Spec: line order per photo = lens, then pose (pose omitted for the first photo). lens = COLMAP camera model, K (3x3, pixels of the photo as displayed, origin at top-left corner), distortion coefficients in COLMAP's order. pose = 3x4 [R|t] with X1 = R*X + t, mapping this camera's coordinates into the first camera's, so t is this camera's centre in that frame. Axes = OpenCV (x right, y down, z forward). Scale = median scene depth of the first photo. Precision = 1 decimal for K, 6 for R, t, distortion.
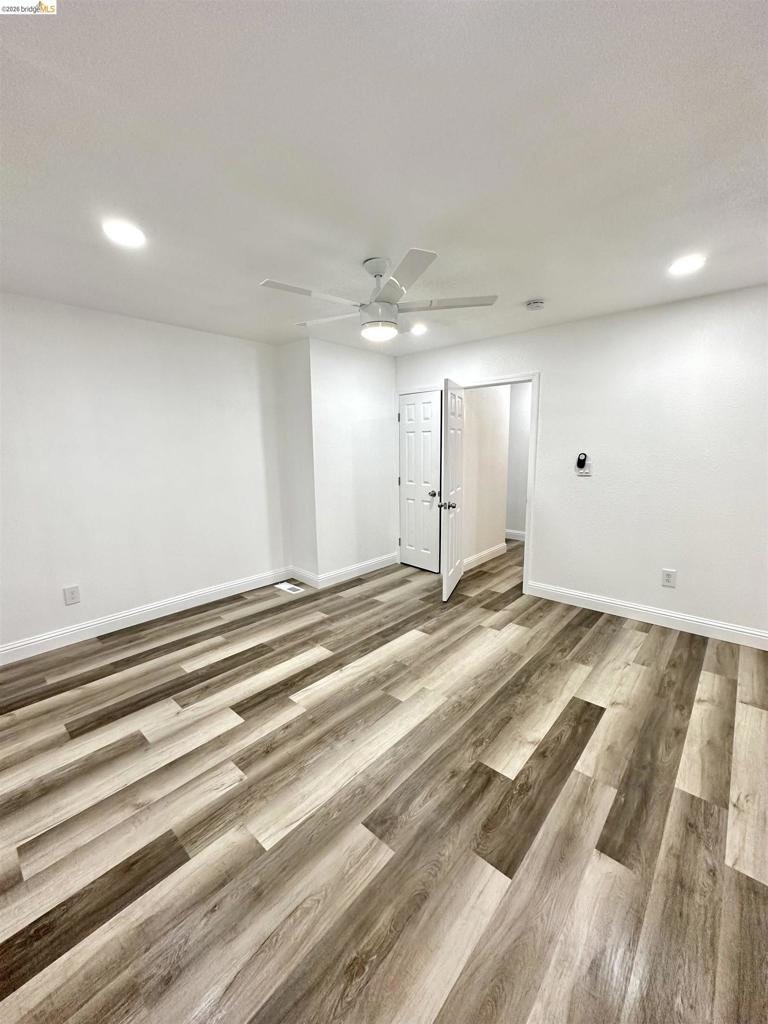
lens RADIAL K [[410.3, 0, 384.0], [0, 410.3, 512.0], [0, 0, 1]] dist [0.001579, 0.000349]
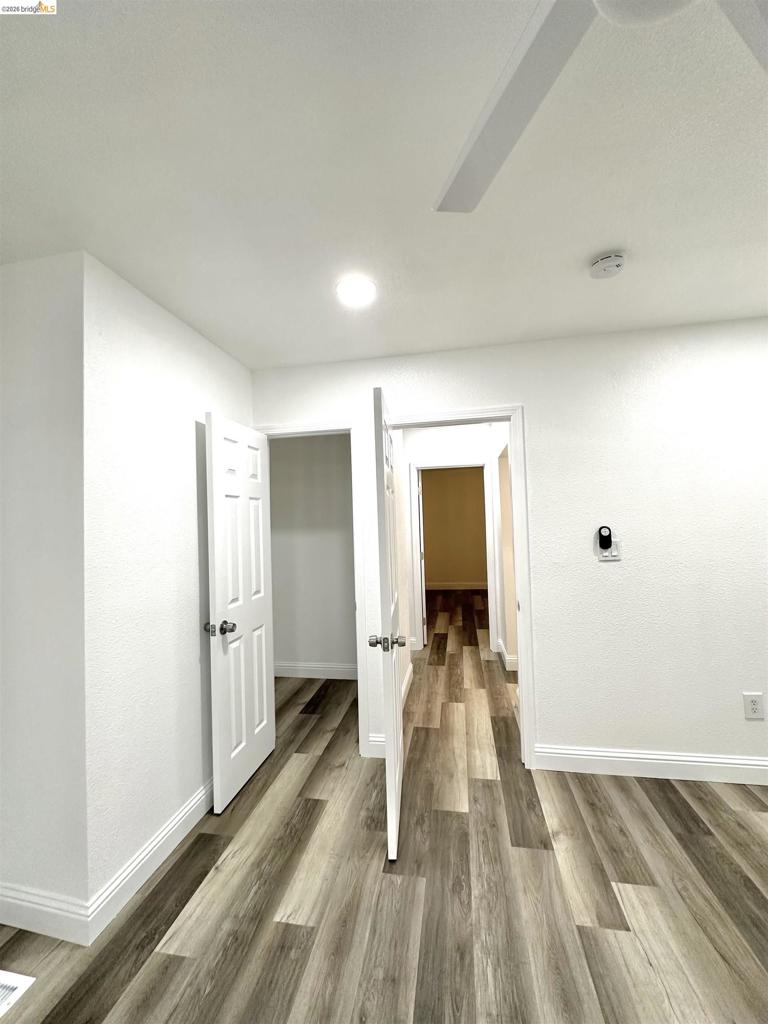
lens RADIAL K [[410.3, 0, 384.0], [0, 410.3, 512.0], [0, 0, 1]] dist [0.001579, 0.000349]
pose [[0.853630, -0.005311, 0.520853, -0.146932], [0.109887, 0.979279, -0.170109, -0.088795], [-0.509157, 0.202445, 0.836526, 0.603132]]
